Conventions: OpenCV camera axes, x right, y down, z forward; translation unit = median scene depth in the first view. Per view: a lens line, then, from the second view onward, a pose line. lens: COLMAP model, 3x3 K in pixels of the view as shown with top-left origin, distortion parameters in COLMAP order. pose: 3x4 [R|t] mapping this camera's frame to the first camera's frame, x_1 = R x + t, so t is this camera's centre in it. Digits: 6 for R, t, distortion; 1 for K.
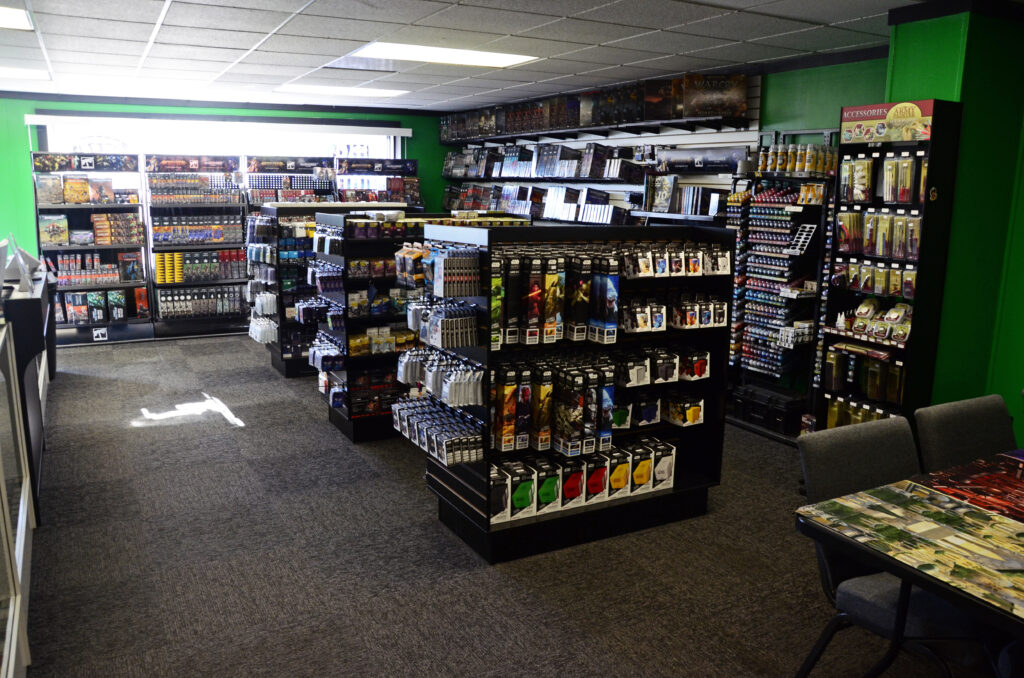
lens RADIAL K [[803.9, 0, 512.6], [0, 803.9, 354.4], [0, 0, 1]] dist [-0.159319, 0.128359]
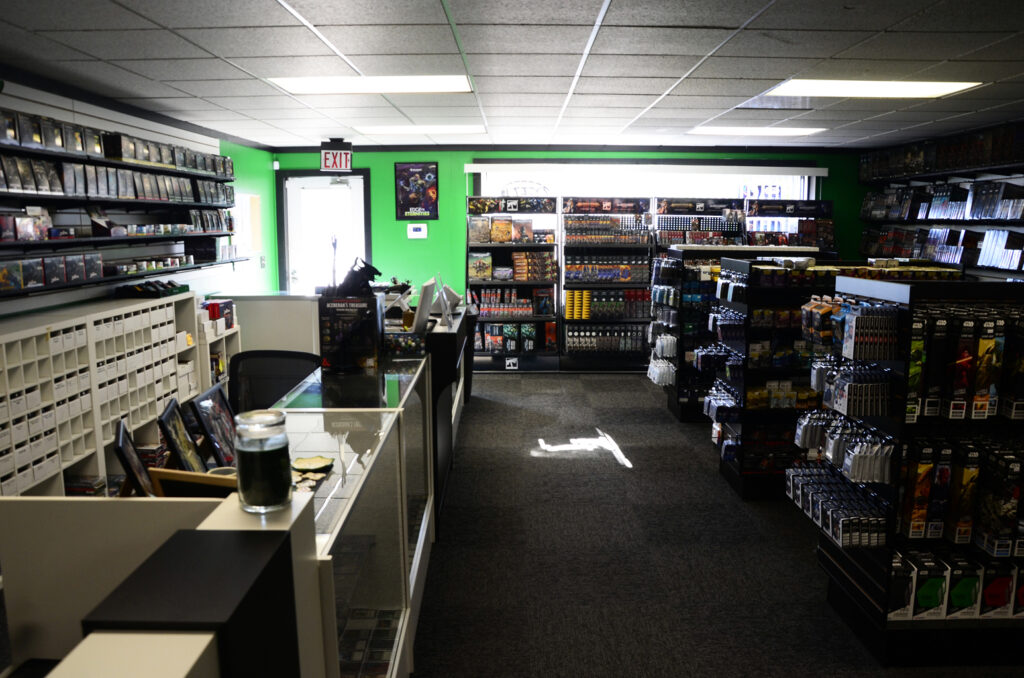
lens RADIAL K [[803.9, 0, 512.6], [0, 803.9, 354.4], [0, 0, 1]] dist [-0.159319, 0.128359]
pose [[0.877683, 0.060322, -0.475429, -0.002441], [-0.082868, 0.996206, -0.026586, -0.012984], [0.472022, 0.062732, 0.879352, 0.029726]]
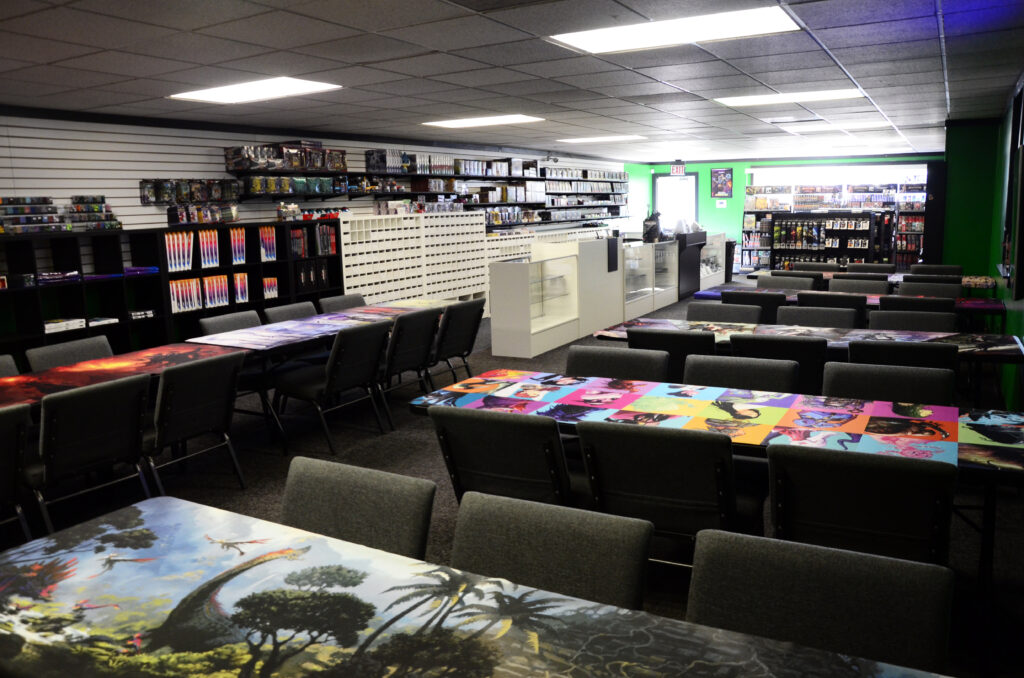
lens RADIAL K [[803.9, 0, 512.6], [0, 803.9, 354.4], [0, 0, 1]] dist [-0.159319, 0.128359]
pose [[0.532143, 0.125377, -0.837320, 1.372701], [-0.139165, 0.988476, 0.059567, 0.241487], [0.835139, 0.084827, 0.543459, -1.049287]]
